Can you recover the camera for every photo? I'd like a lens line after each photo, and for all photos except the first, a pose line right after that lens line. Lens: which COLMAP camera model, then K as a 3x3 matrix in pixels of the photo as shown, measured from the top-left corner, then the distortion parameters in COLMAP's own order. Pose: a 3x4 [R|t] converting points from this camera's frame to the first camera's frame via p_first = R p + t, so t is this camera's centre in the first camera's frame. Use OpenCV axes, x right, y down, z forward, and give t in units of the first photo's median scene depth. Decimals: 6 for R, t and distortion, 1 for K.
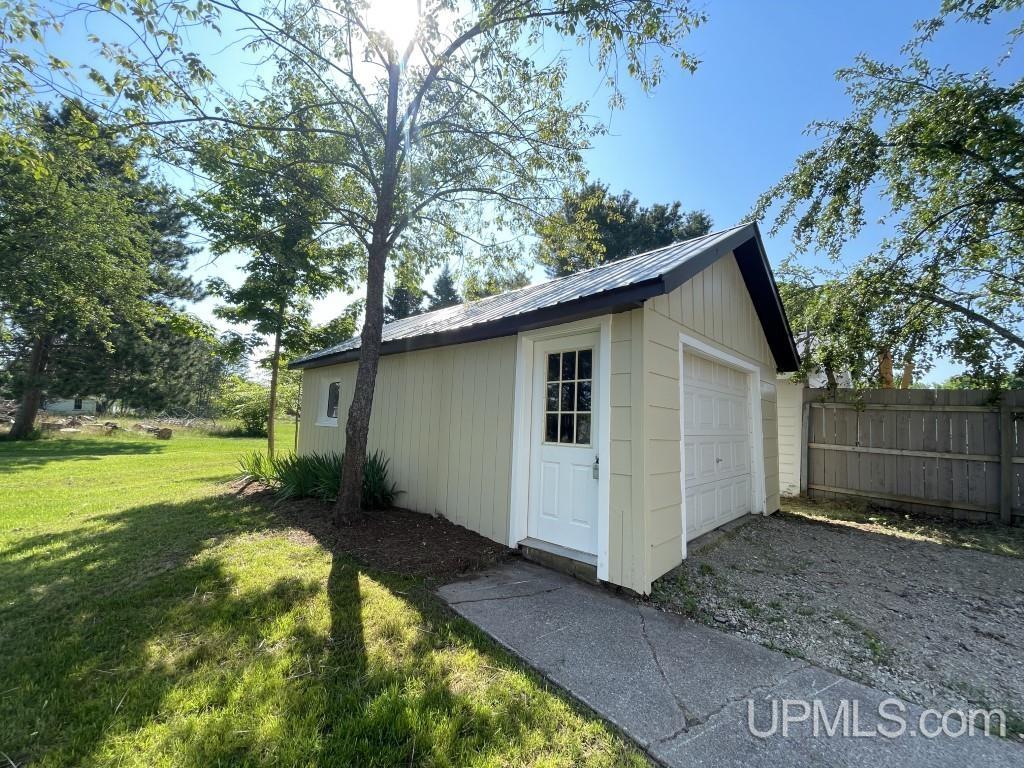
lens RADIAL K [[413.3, 0, 508.6], [0, 413.3, 388.6], [0, 0, 1]] dist [-0.001888, -0.000291]
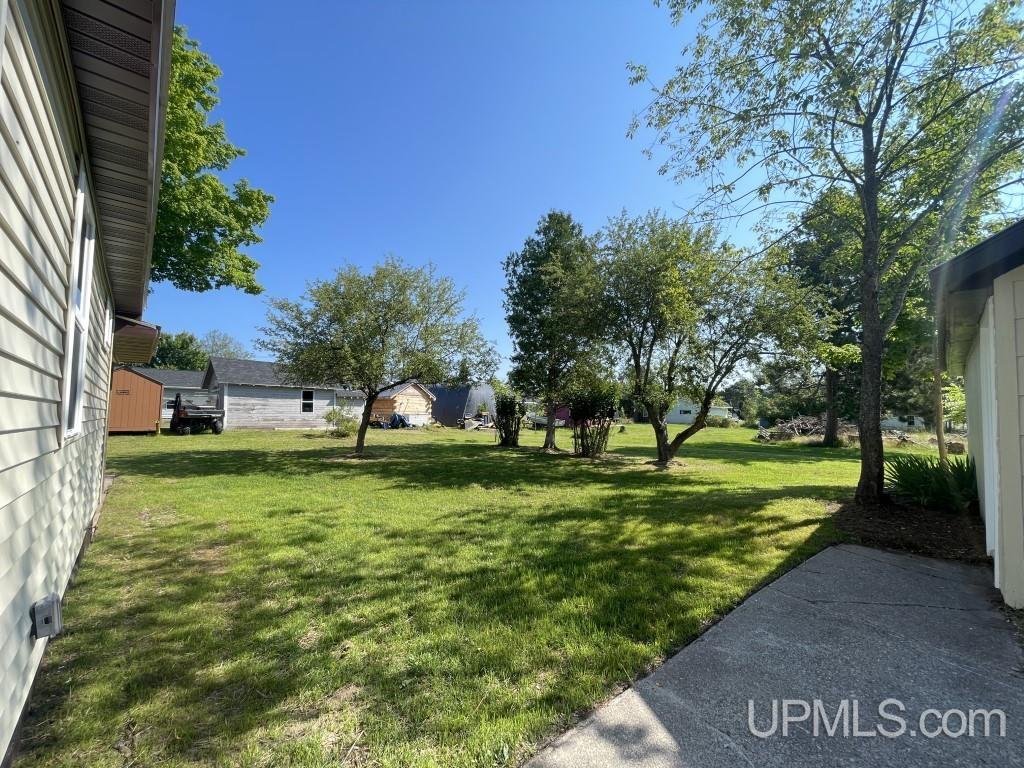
lens RADIAL K [[413.3, 0, 508.6], [0, 413.3, 388.6], [0, 0, 1]] dist [-0.001888, -0.000291]
pose [[-0.038215, -0.092485, -0.994980, 1.268992], [0.049791, 0.994295, -0.094334, 0.056370], [0.998028, -0.053146, -0.033392, -0.032877]]
